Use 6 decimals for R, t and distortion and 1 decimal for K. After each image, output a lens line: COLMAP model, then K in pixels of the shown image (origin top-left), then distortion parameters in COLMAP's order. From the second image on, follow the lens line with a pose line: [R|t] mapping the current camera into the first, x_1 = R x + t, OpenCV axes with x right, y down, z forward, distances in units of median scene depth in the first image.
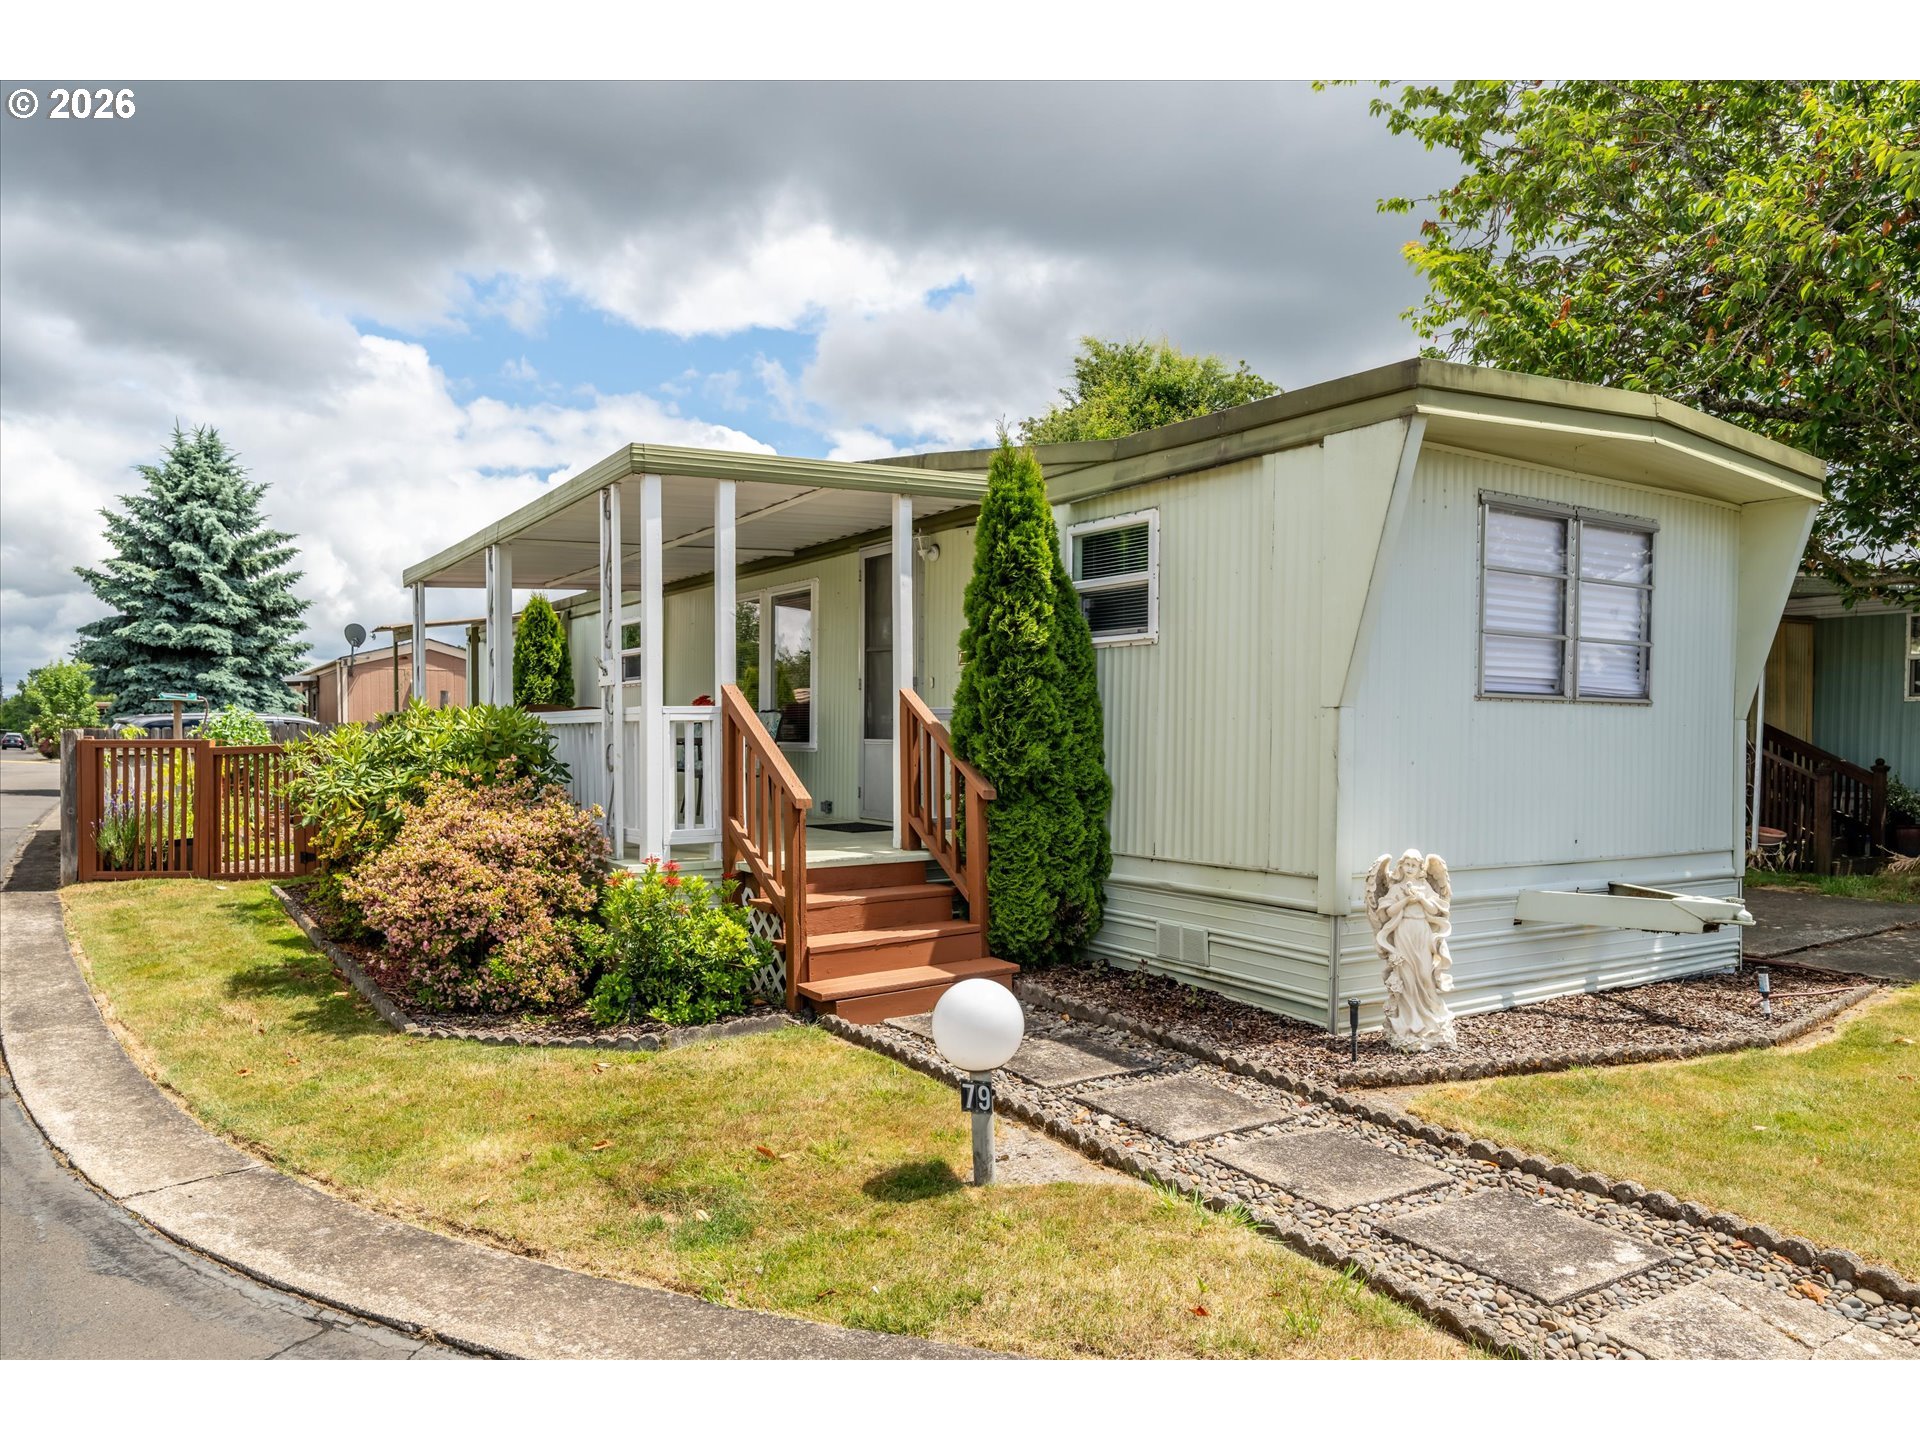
lens RADIAL K [[1299.7, 0, 955.2], [0, 1299.7, 825.1], [0, 0, 1]] dist [0.000436, -0.001250]
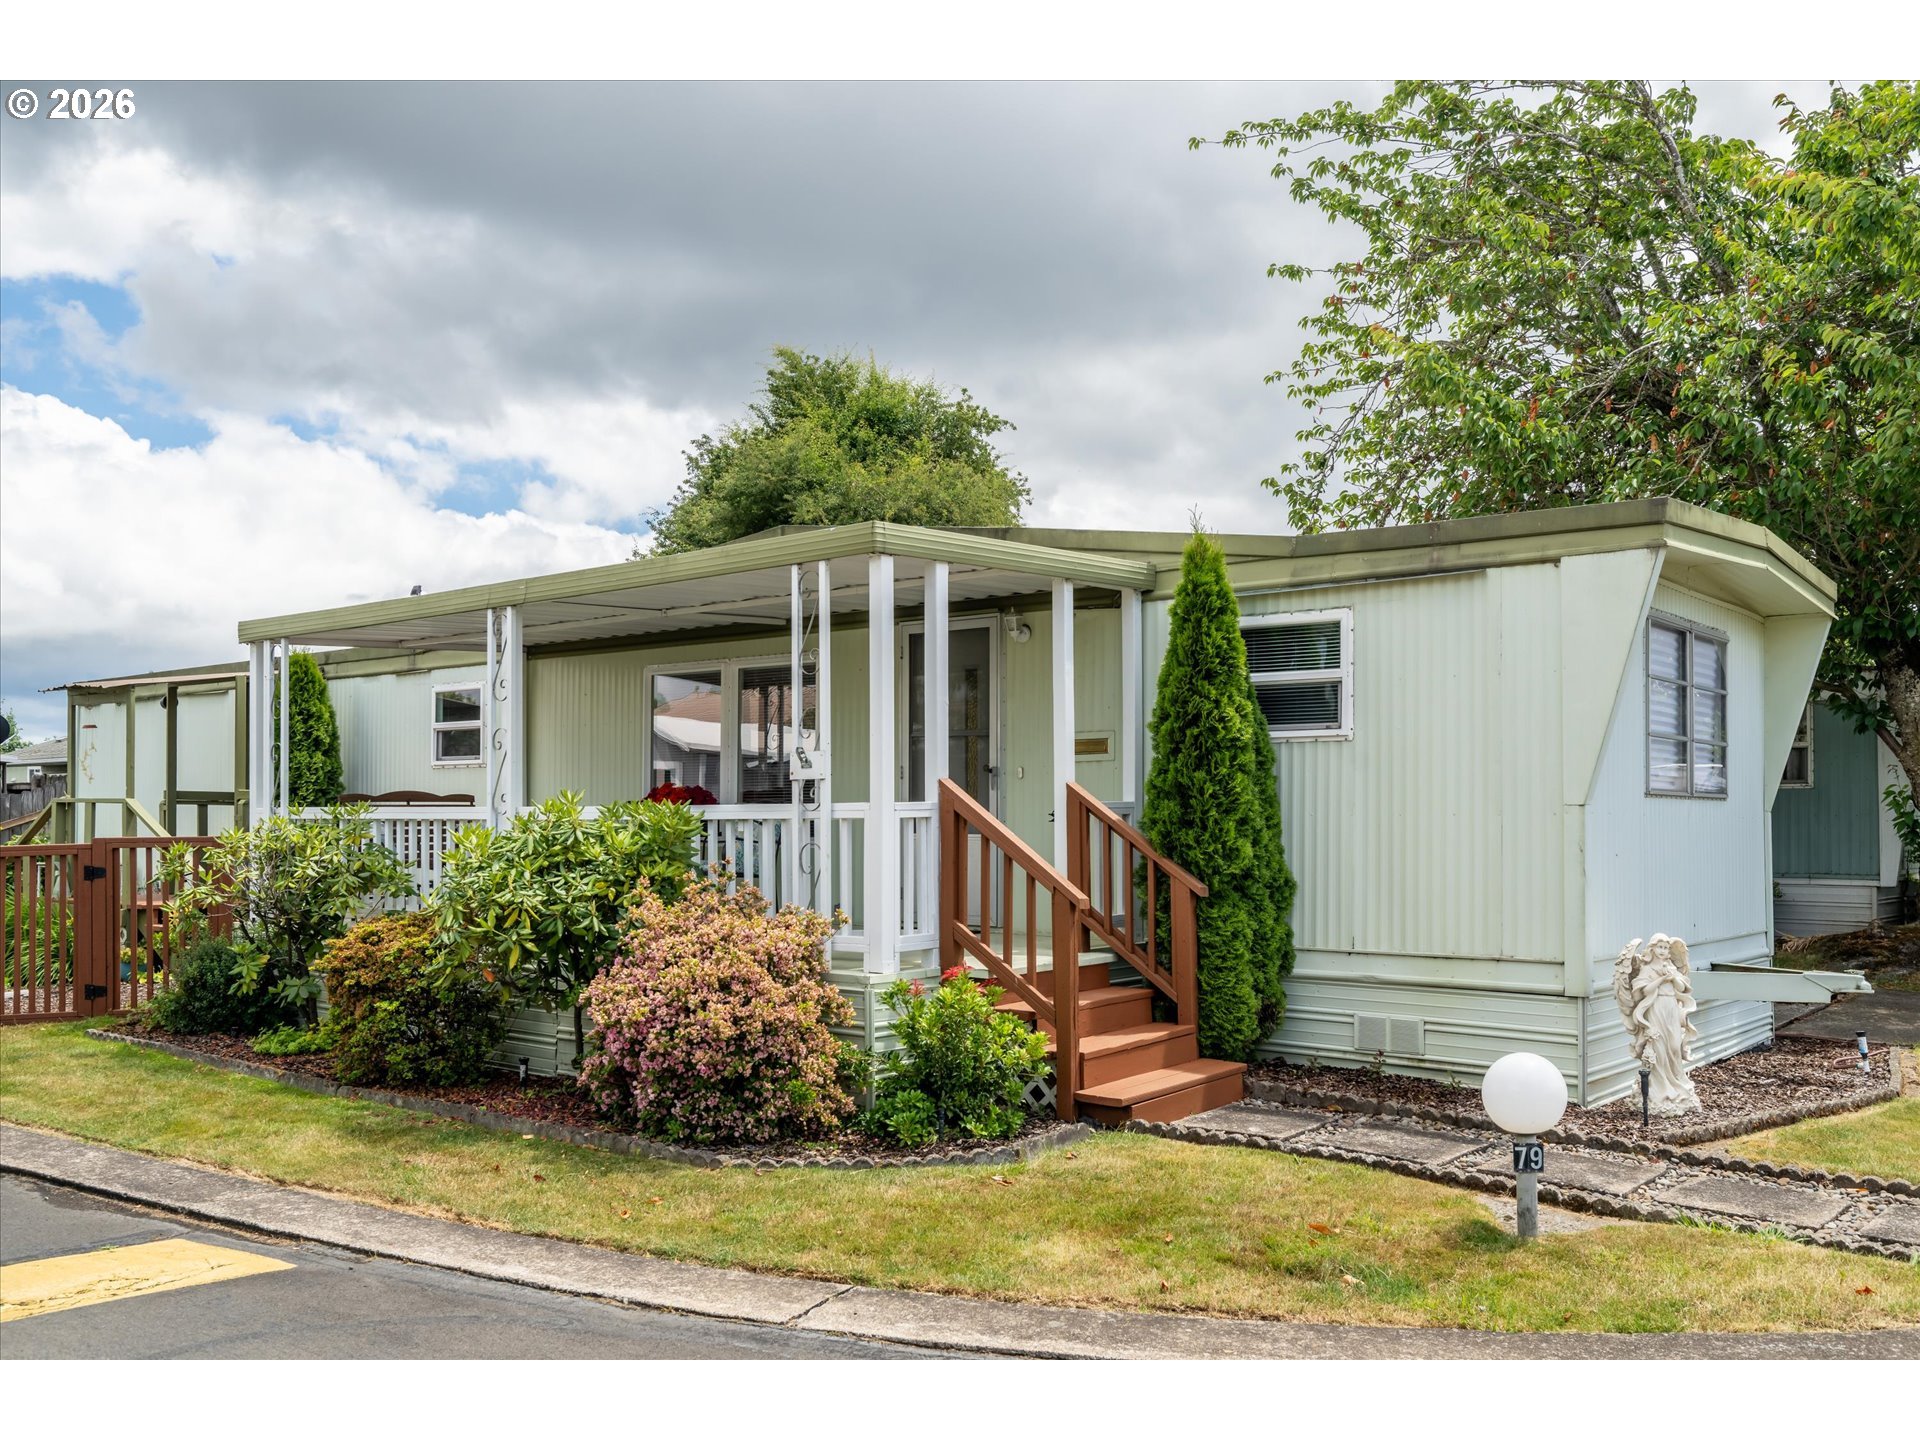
lens RADIAL K [[1662.5, 0, 955.5], [0, 1662.5, 868.5], [0, 0, 1]] dist [0.008560, 0.004637]
pose [[0.950871, -0.013672, 0.309285, -0.537641], [0.025785, 0.999051, -0.035111, -0.001899], [-0.308512, 0.041361, 0.950321, -0.135682]]
